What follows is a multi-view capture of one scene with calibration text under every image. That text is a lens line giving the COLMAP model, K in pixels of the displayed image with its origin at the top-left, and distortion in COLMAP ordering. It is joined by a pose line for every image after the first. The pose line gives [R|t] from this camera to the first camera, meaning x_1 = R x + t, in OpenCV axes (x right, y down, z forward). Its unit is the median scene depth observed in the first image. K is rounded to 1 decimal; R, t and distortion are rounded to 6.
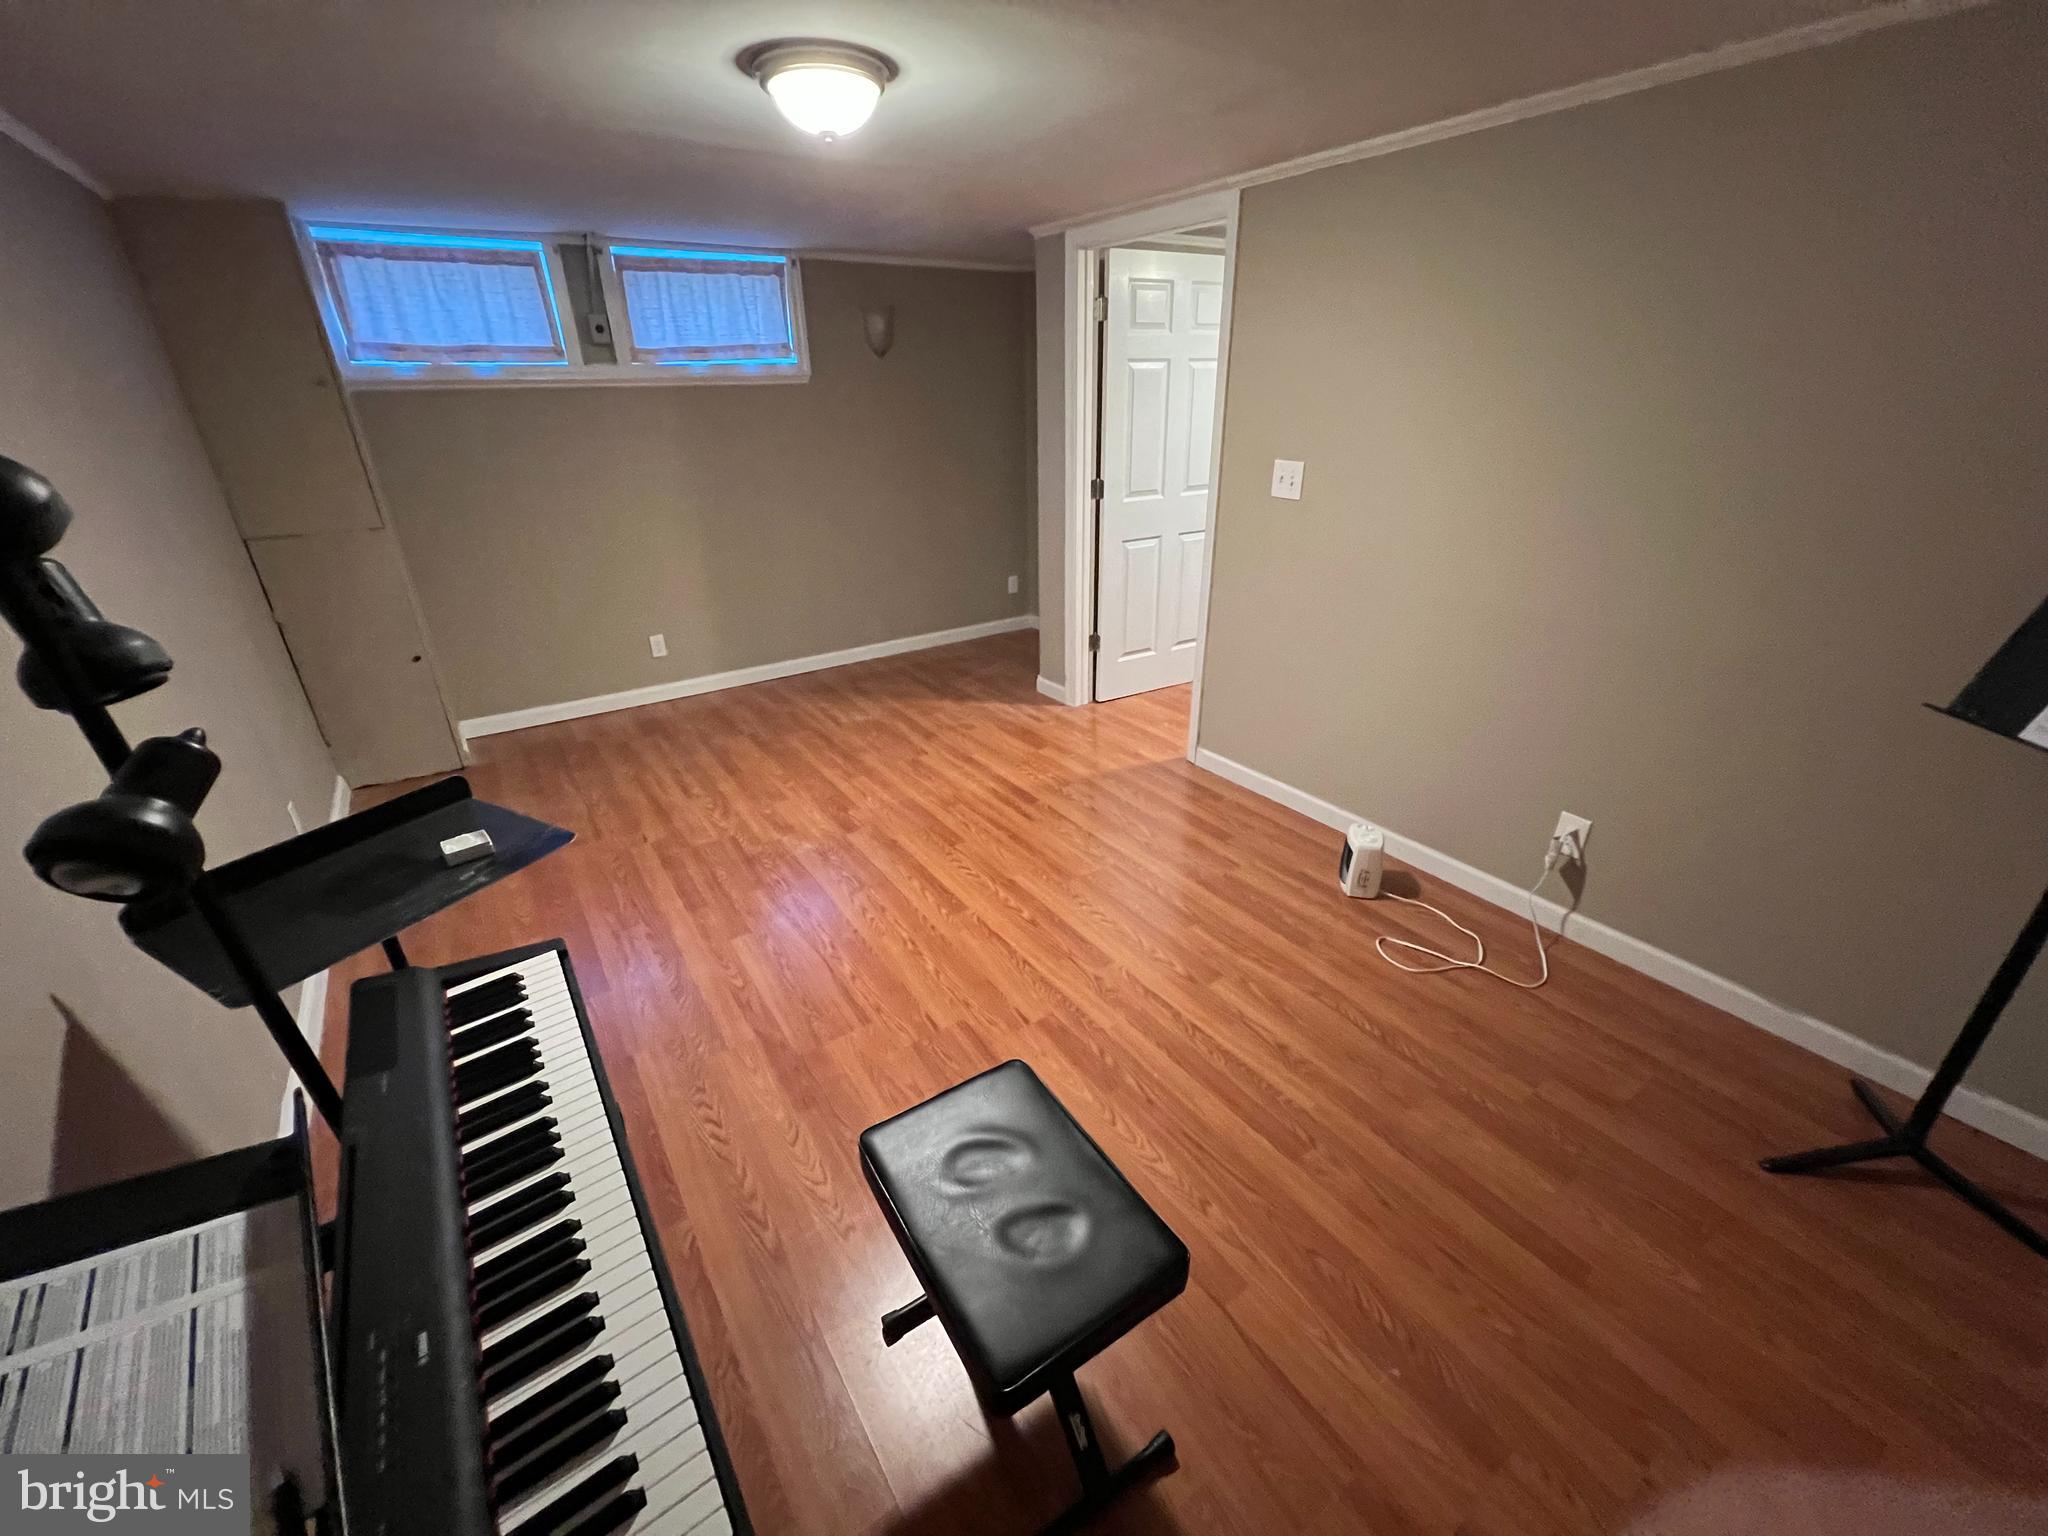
lens RADIAL K [[825.9, 0, 1030.9], [0, 825.9, 769.2], [0, 0, 1]] dist [0.000377, 0.000361]
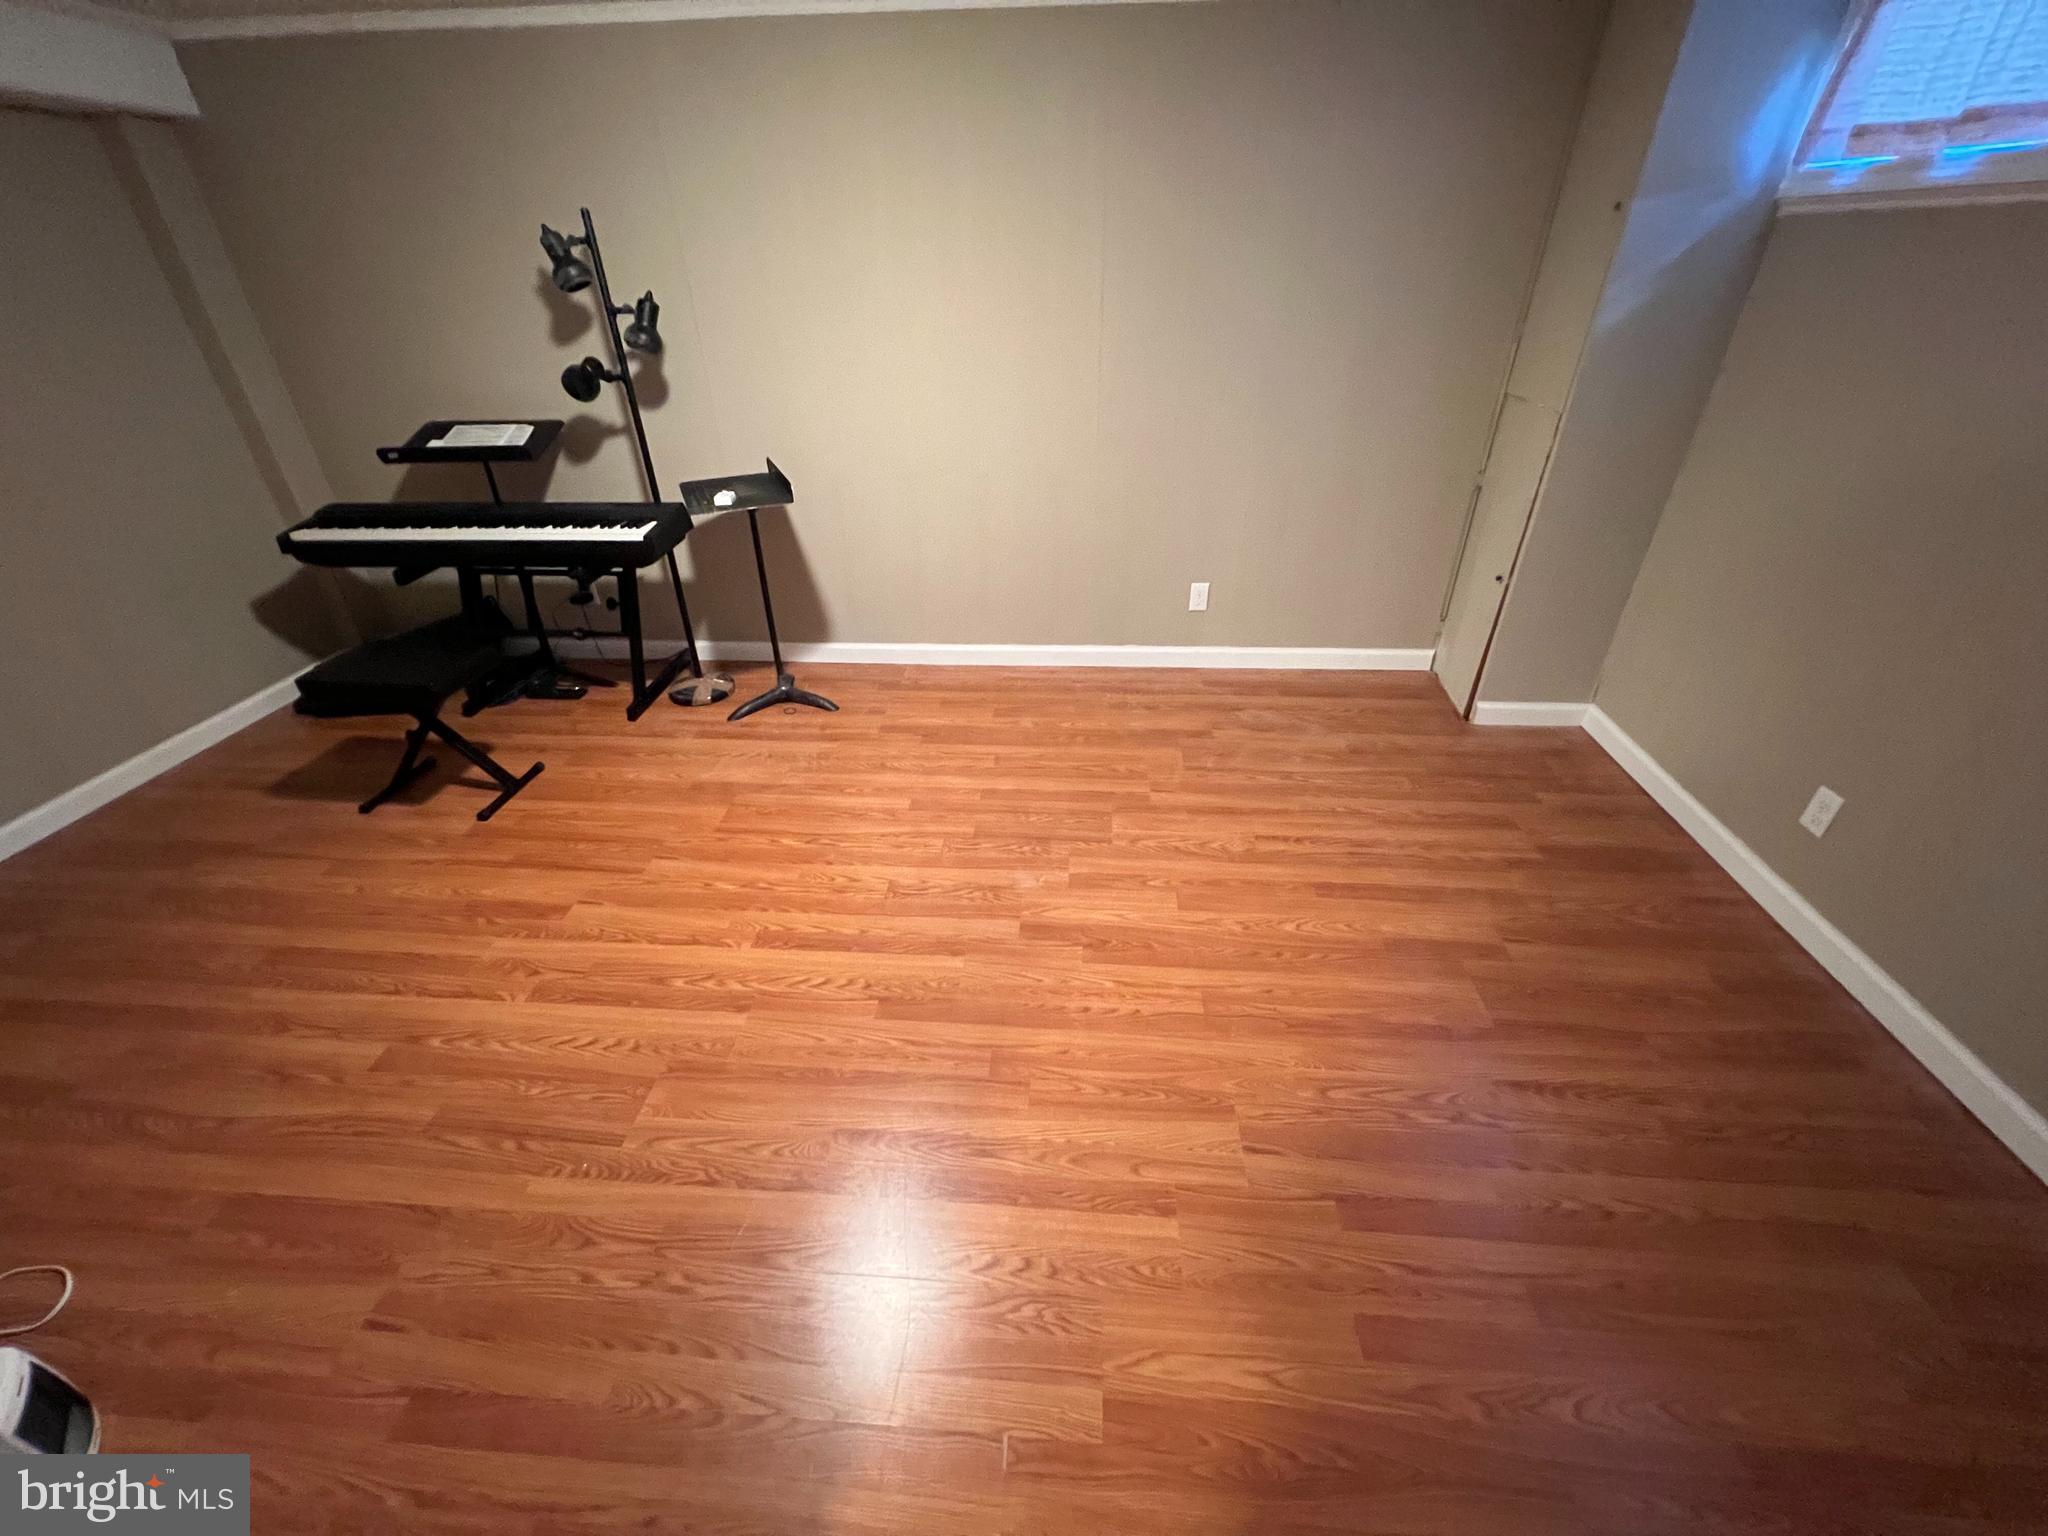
lens RADIAL K [[825.9, 0, 1027.3], [0, 825.9, 768.3], [0, 0, 1]] dist [0.000377, 0.000361]
pose [[-0.632737, 0.432777, -0.642143, 0.182353], [-0.305680, 0.622313, 0.720615, -0.559650], [0.711480, 0.652250, -0.261469, 1.217928]]
